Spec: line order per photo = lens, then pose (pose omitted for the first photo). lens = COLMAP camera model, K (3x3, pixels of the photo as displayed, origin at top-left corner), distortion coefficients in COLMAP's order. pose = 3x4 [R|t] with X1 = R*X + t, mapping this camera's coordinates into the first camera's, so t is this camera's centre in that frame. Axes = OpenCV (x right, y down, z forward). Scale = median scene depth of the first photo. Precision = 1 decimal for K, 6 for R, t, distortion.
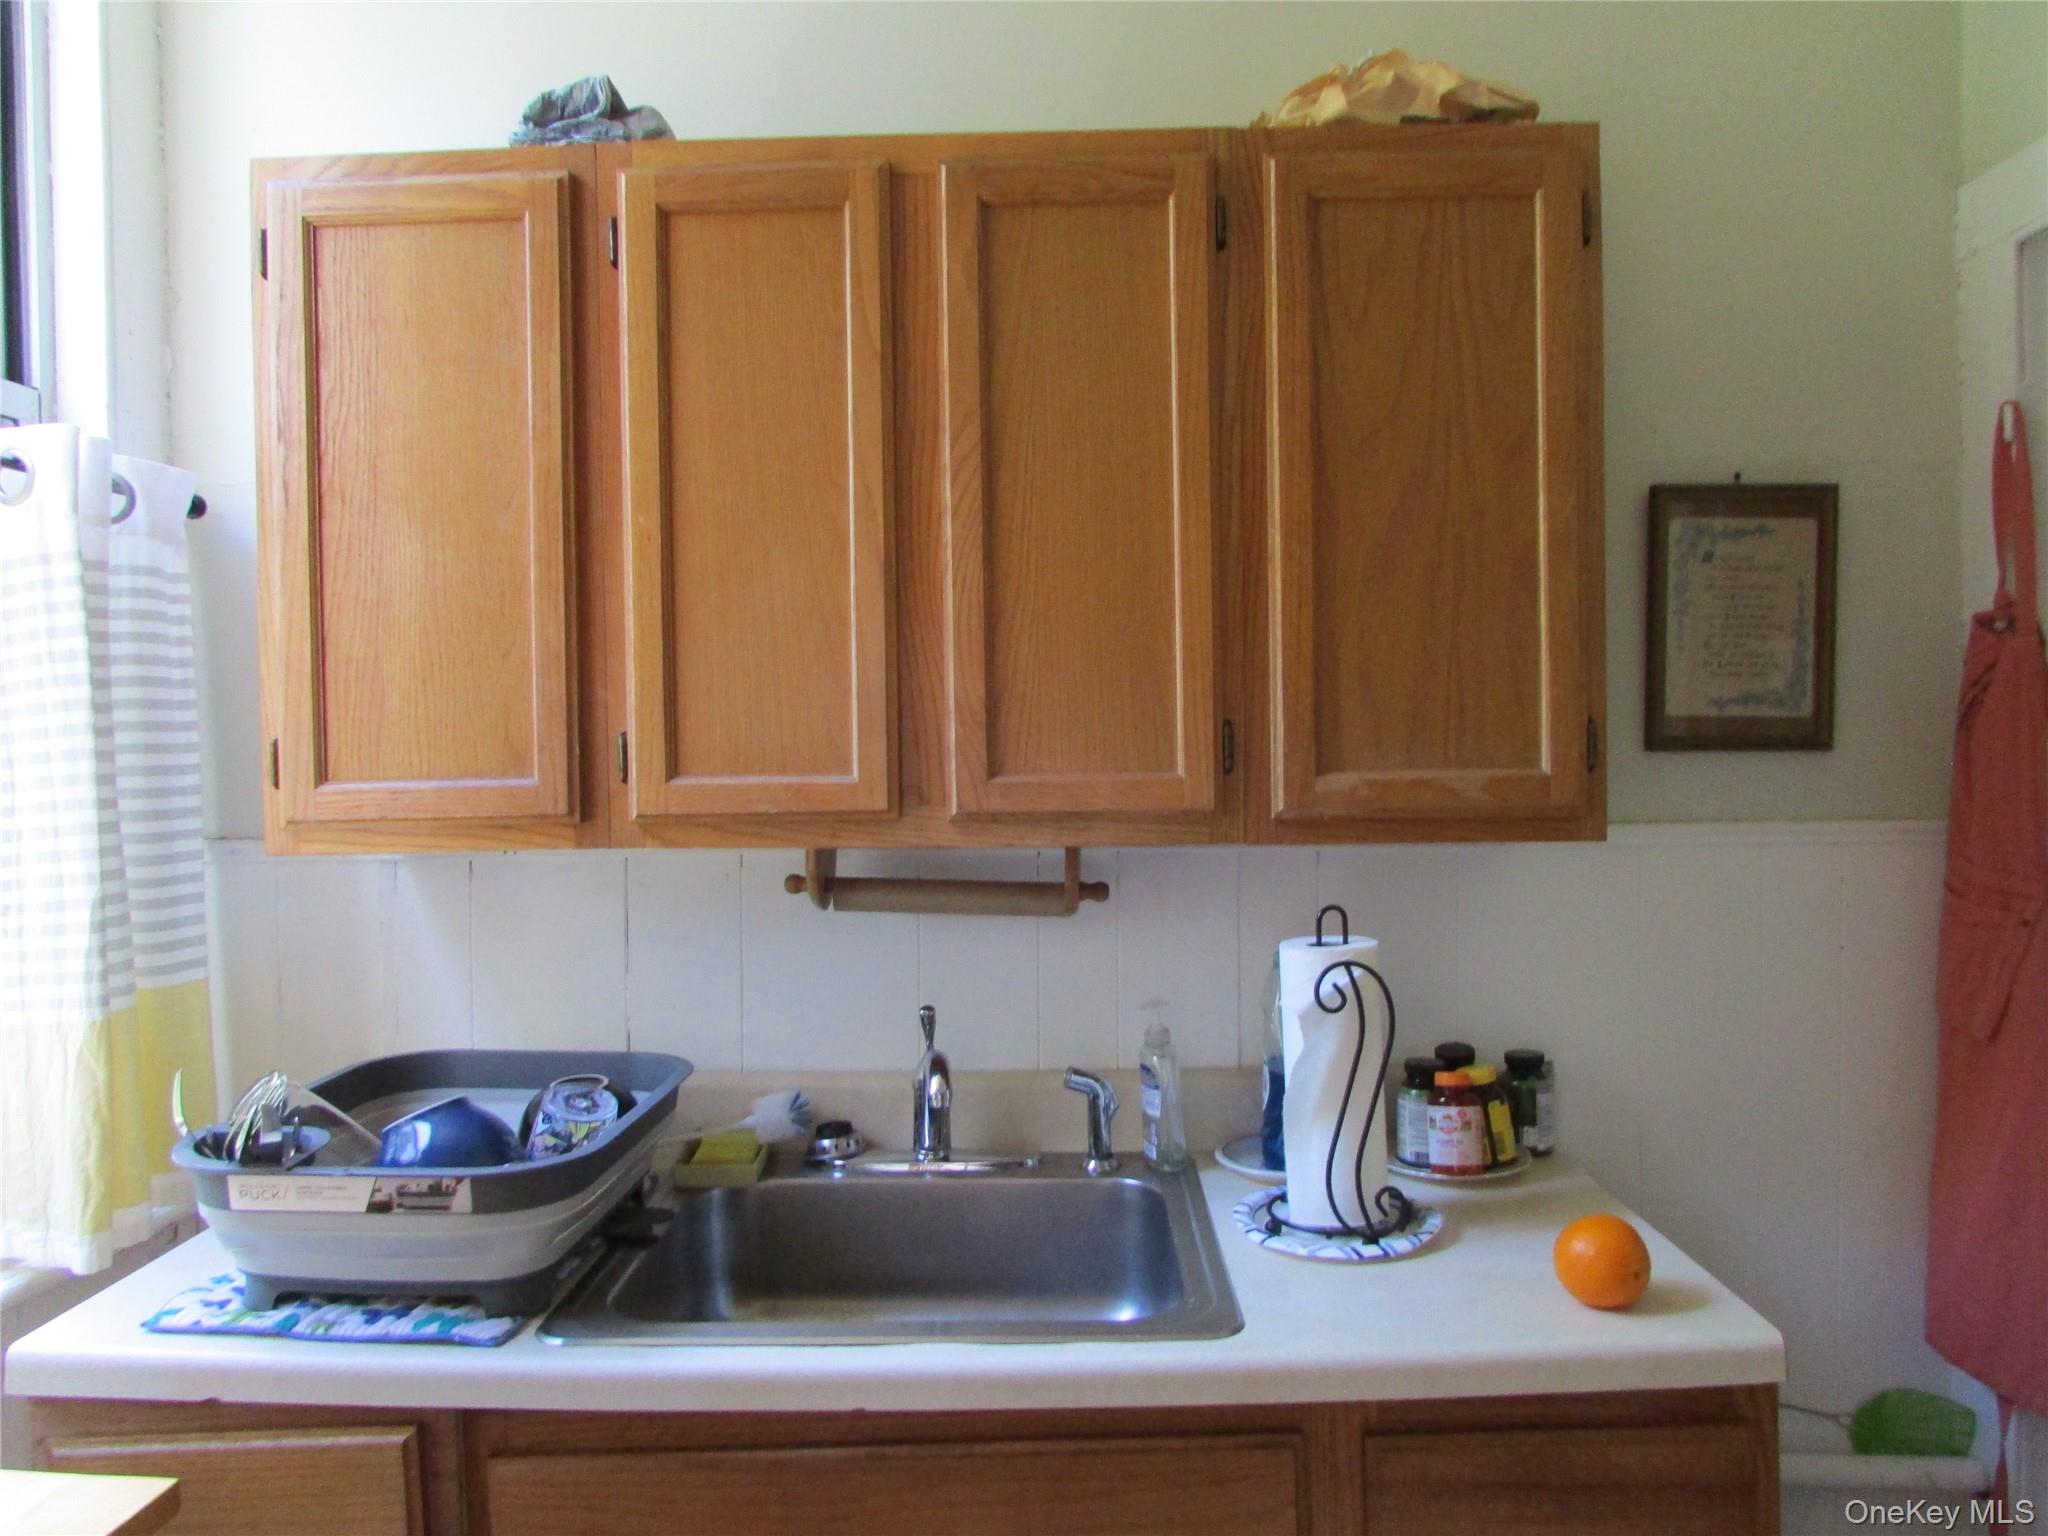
lens RADIAL K [[1443.5, 0, 1065.0], [0, 1443.5, 764.5], [0, 0, 1]] dist [-0.006260, -0.001408]
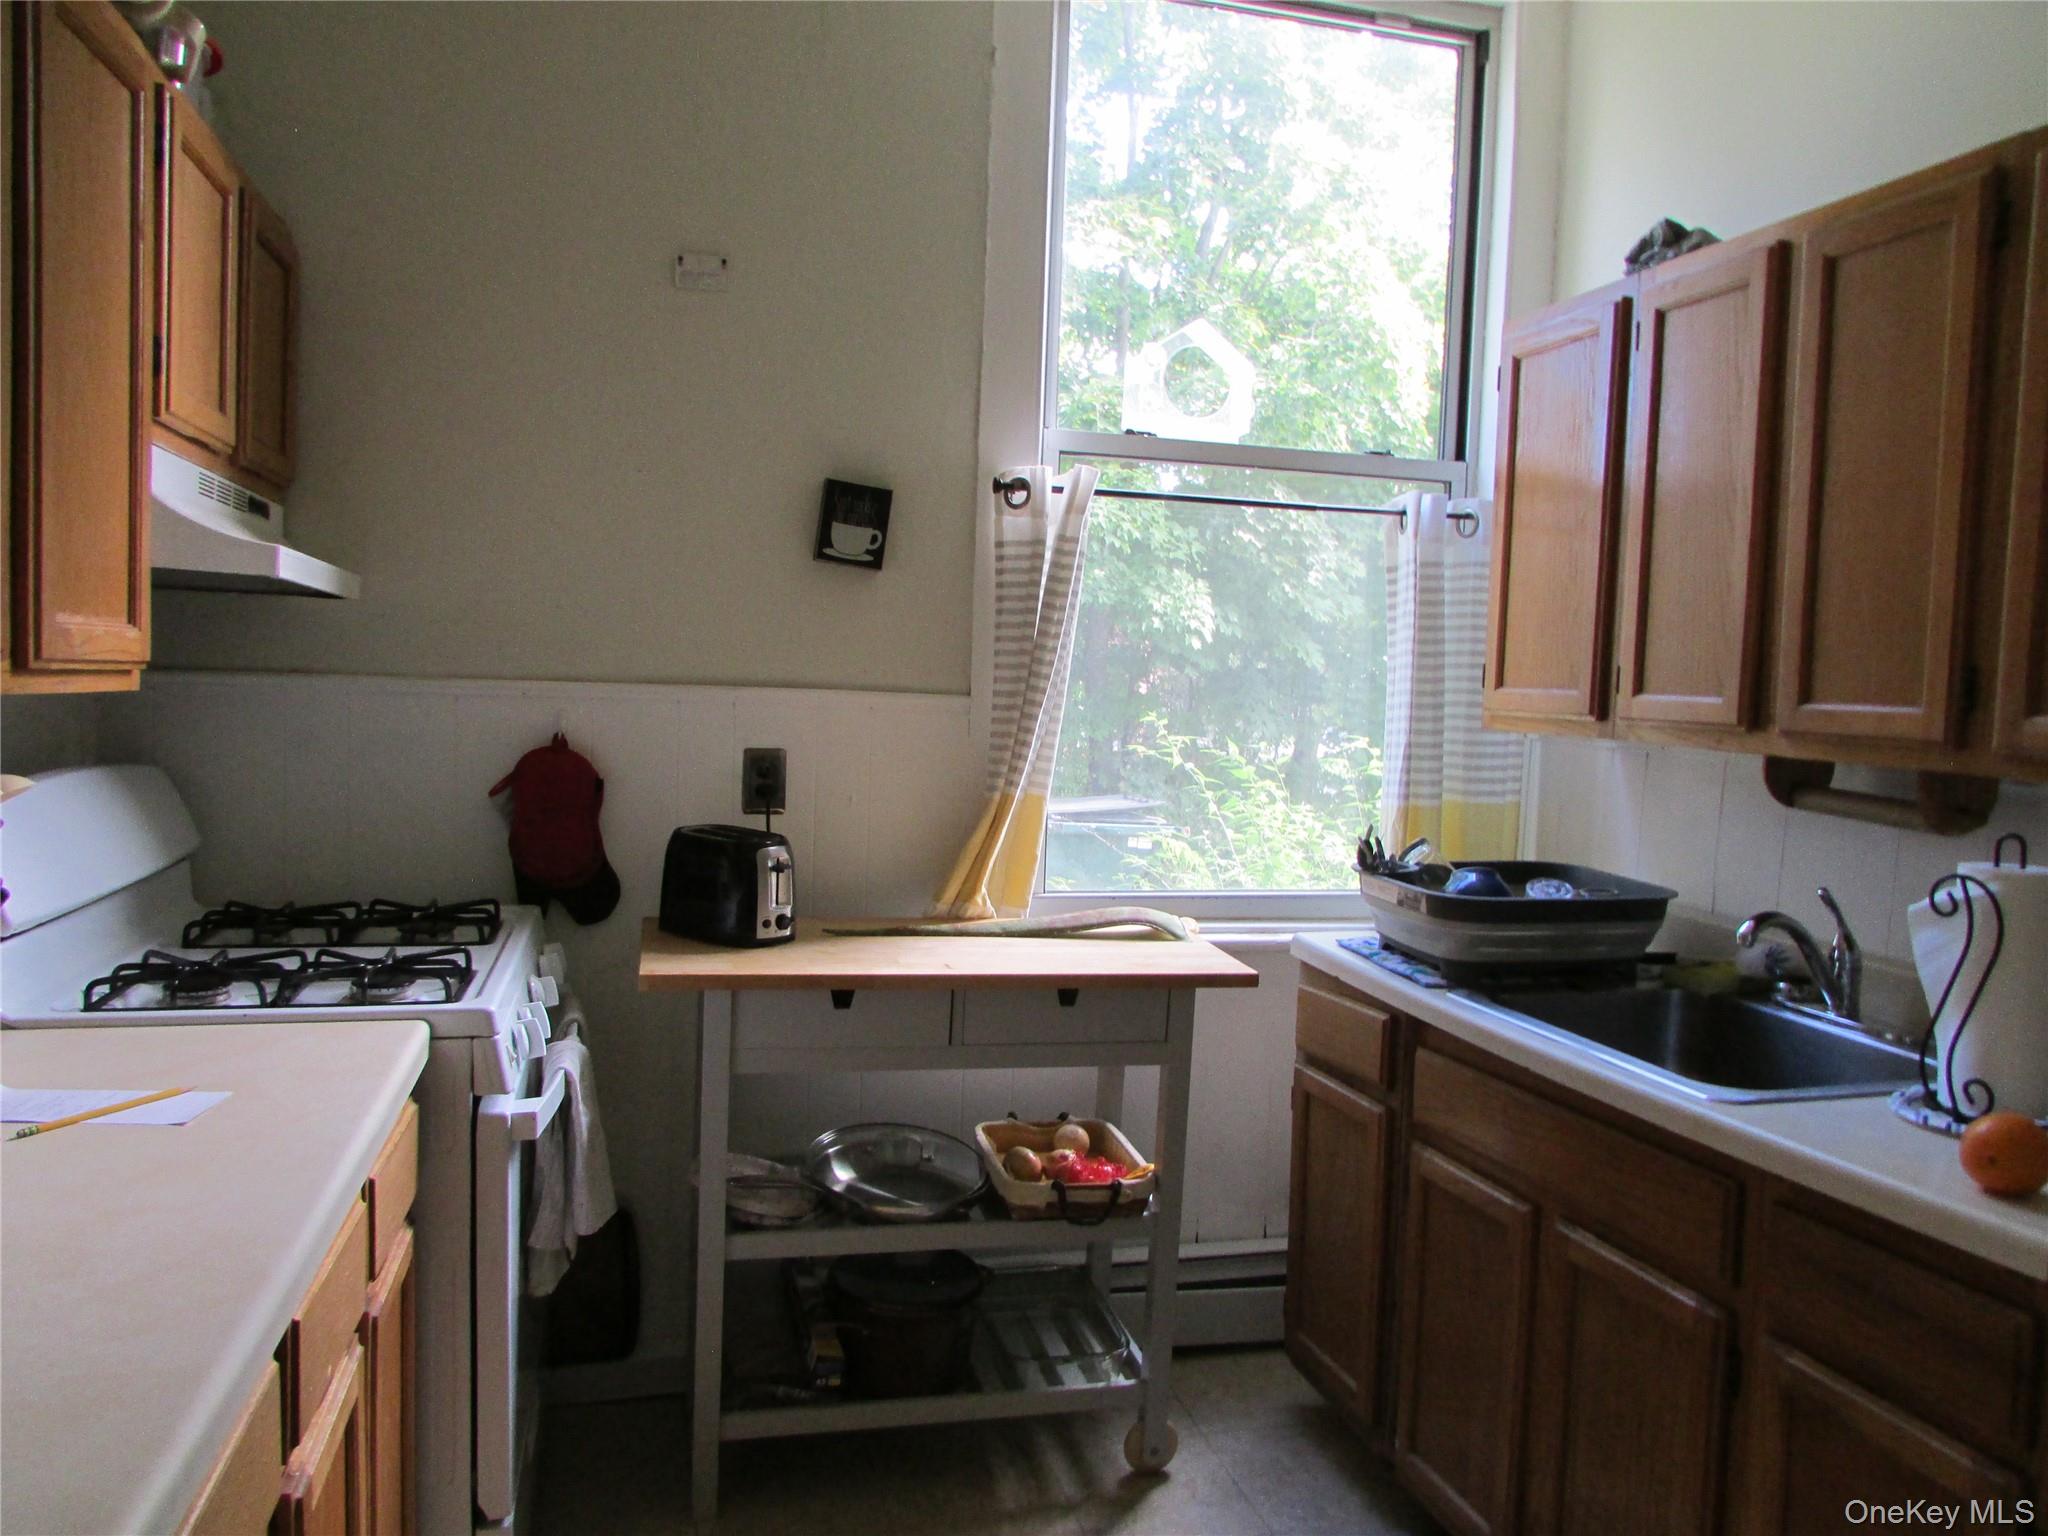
lens RADIAL K [[1460.8, 0, 1031.0], [0, 1460.8, 759.4], [0, 0, 1]] dist [-0.027212, 0.006236]
pose [[0.303878, 0.088294, -0.948611, 1.053752], [-0.061219, 0.995448, 0.073042, 0.005631], [0.950742, 0.035877, 0.307900, -0.060586]]
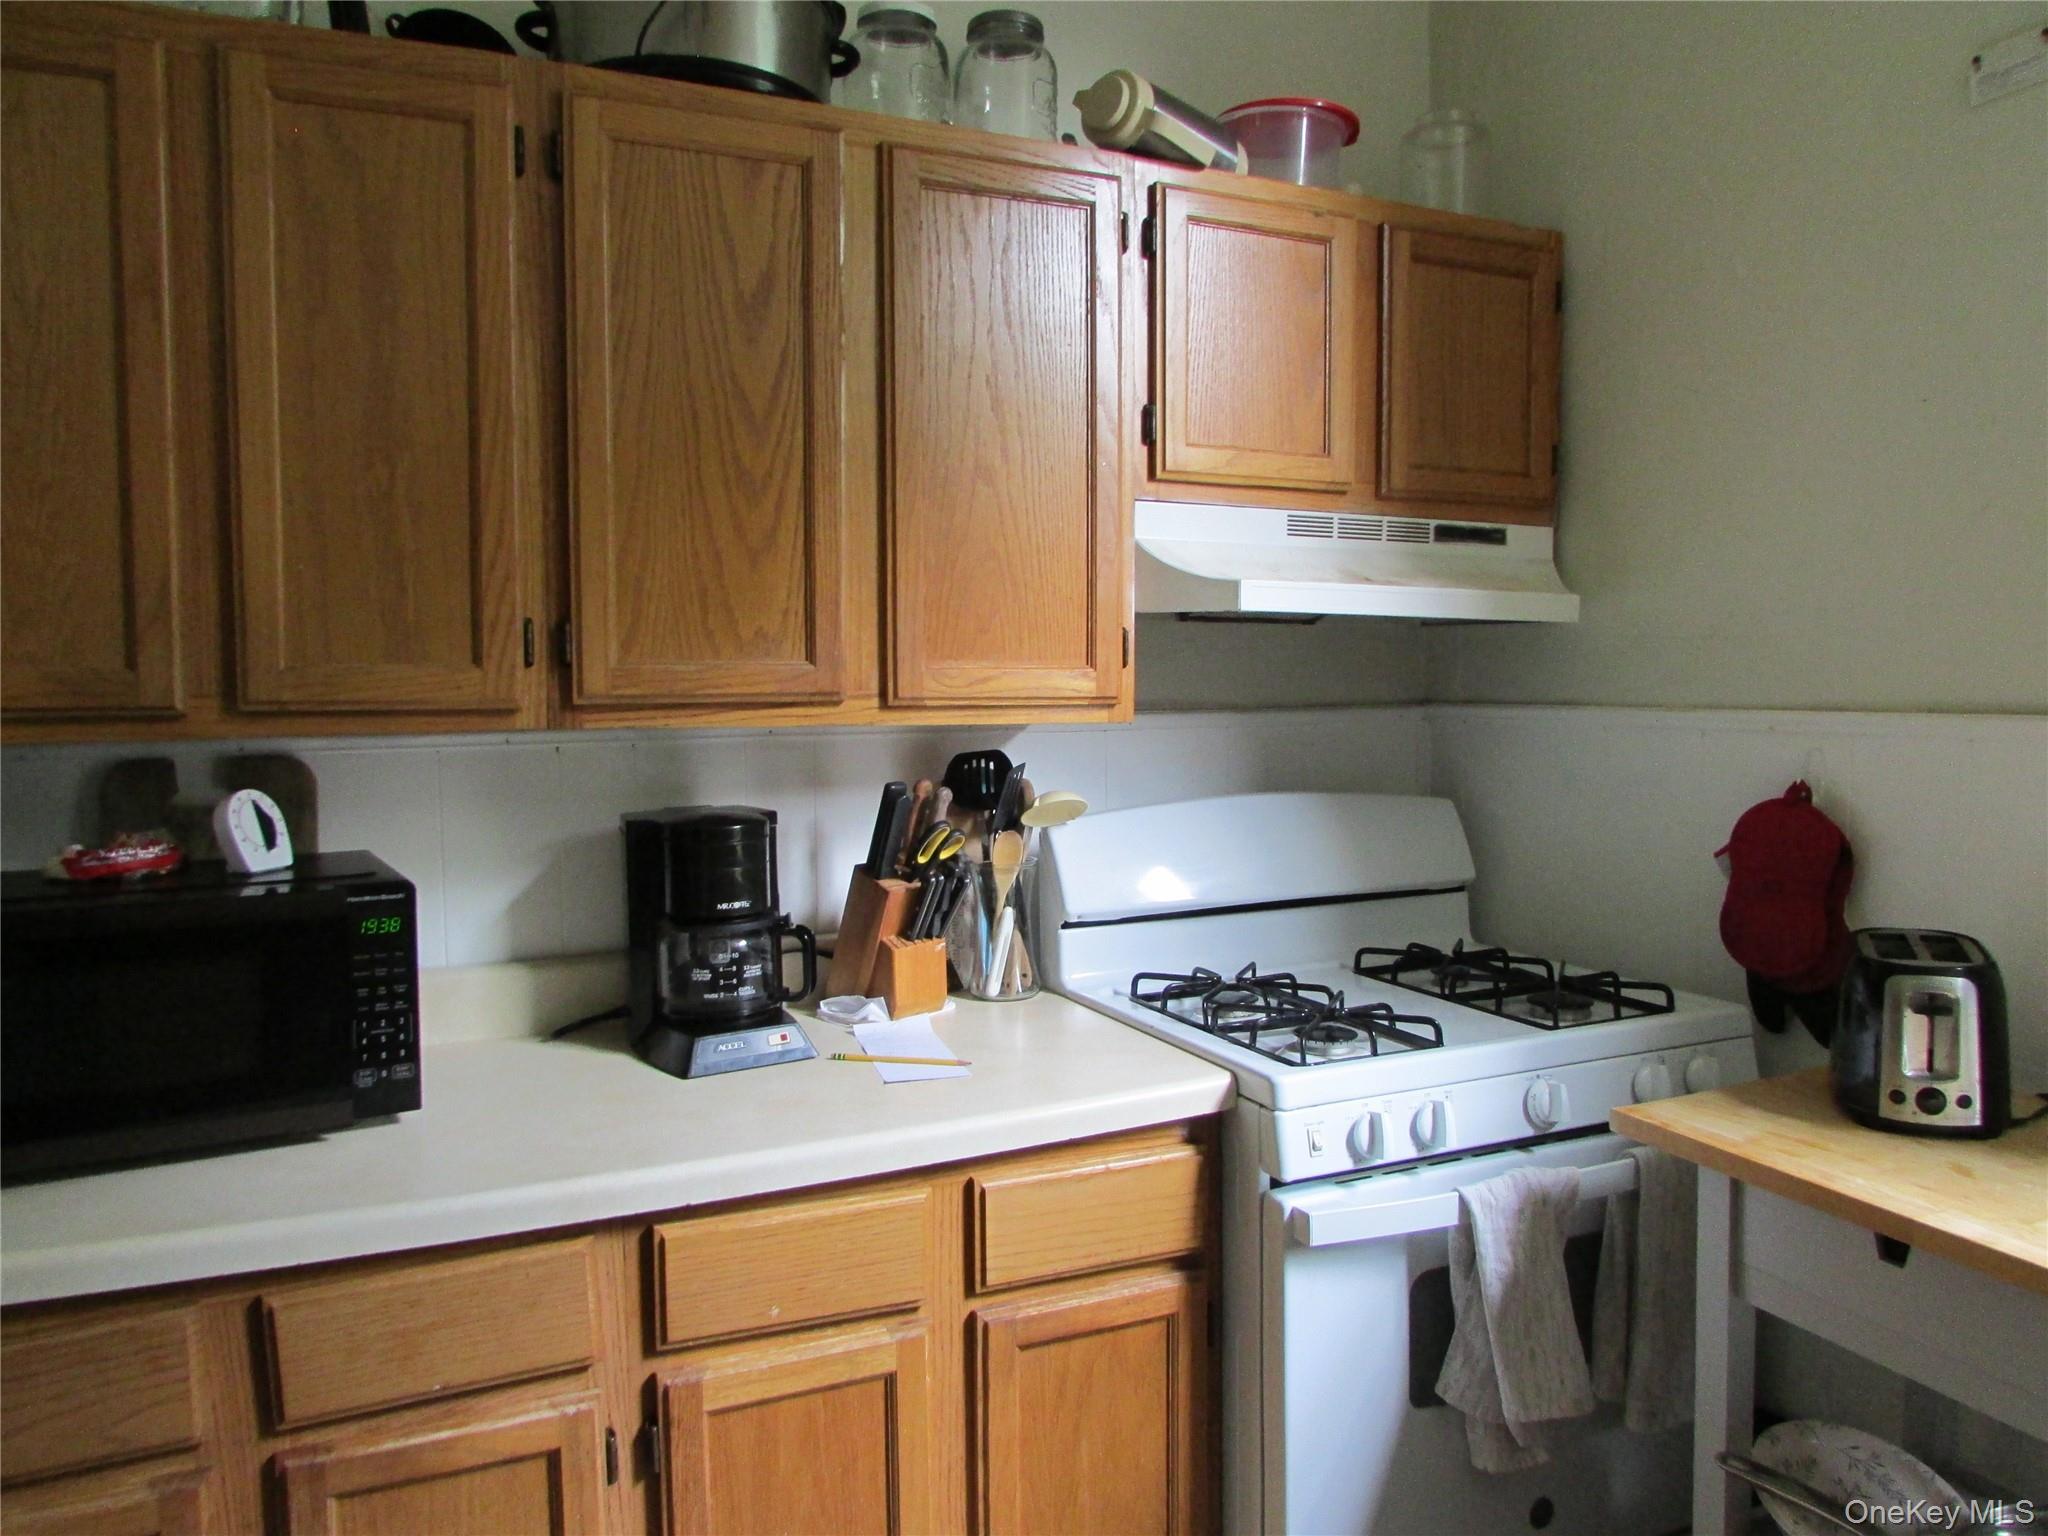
lens RADIAL K [[1464.5, 0, 1024.0], [0, 1464.5, 768.0], [0, 0, 1]] dist [-0.003760, 0.000548]
pose [[-0.885181, 0.054413, -0.462053, 0.411082], [0.013407, 0.995708, 0.091573, -0.003529], [0.465053, 0.074864, -0.882112, 0.787416]]
